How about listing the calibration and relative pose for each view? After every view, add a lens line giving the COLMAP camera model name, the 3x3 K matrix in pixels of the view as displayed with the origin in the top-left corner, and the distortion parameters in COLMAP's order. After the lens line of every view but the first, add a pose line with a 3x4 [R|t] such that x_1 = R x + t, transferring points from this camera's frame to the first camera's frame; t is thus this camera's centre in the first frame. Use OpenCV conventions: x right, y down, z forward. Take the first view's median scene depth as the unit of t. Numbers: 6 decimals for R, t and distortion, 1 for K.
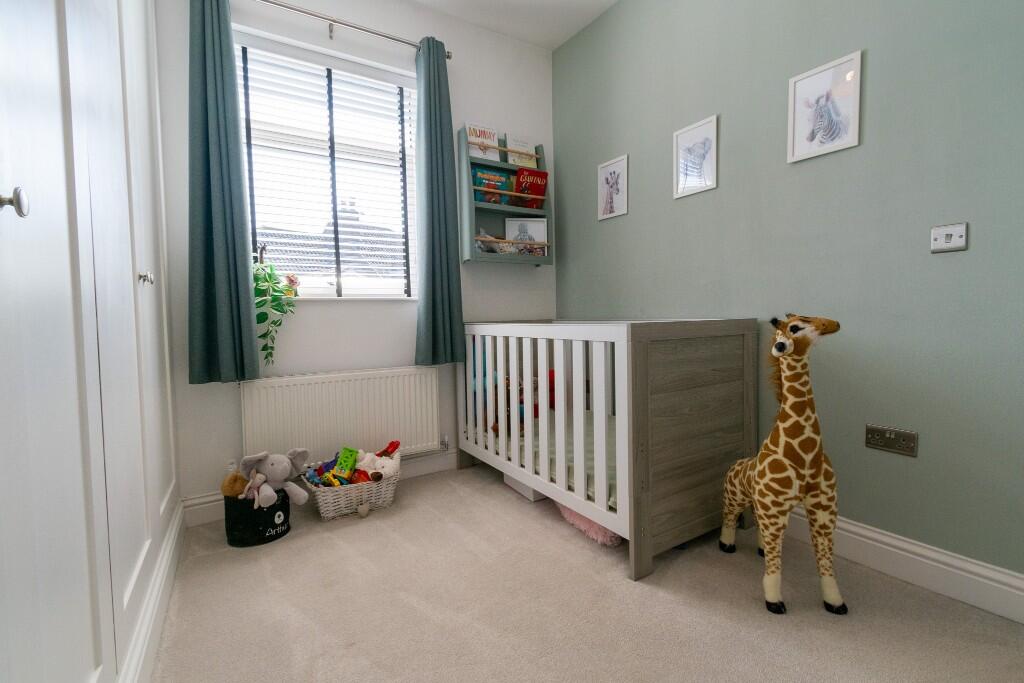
lens RADIAL K [[452.1, 0, 513.0], [0, 452.1, 335.6], [0, 0, 1]] dist [0.001439, -0.000642]
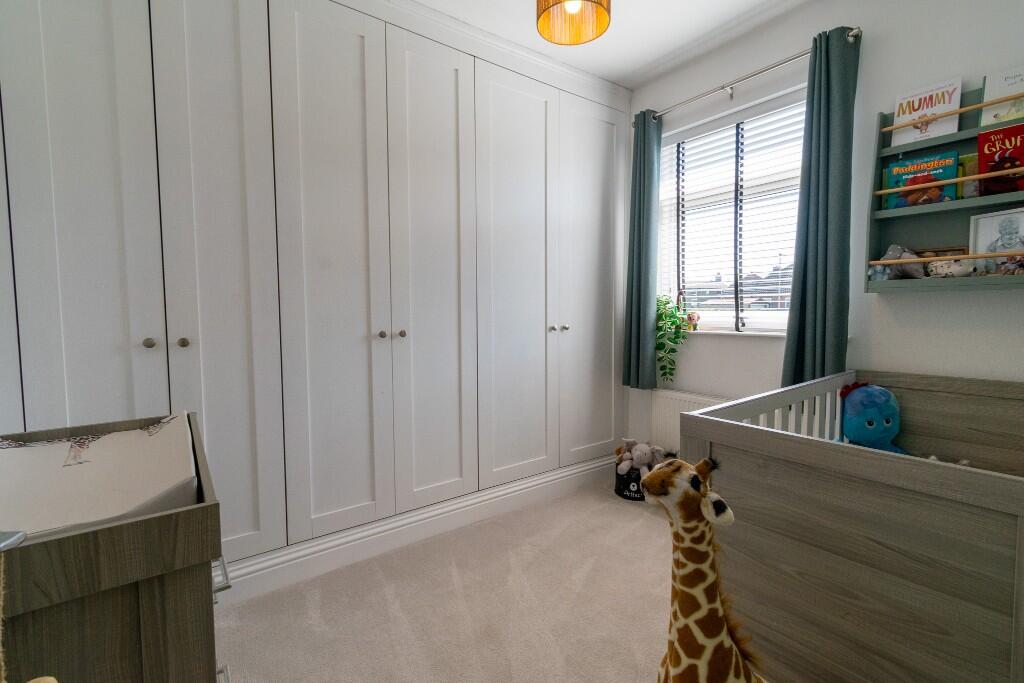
lens RADIAL K [[452.1, 0, 513.0], [0, 452.1, 335.6], [0, 0, 1]] dist [0.001439, -0.000642]
pose [[0.089057, 0.082239, -0.992626, 0.661454], [-0.034560, 0.996241, 0.079438, -0.142619], [0.995427, 0.027231, 0.091564, 0.364368]]
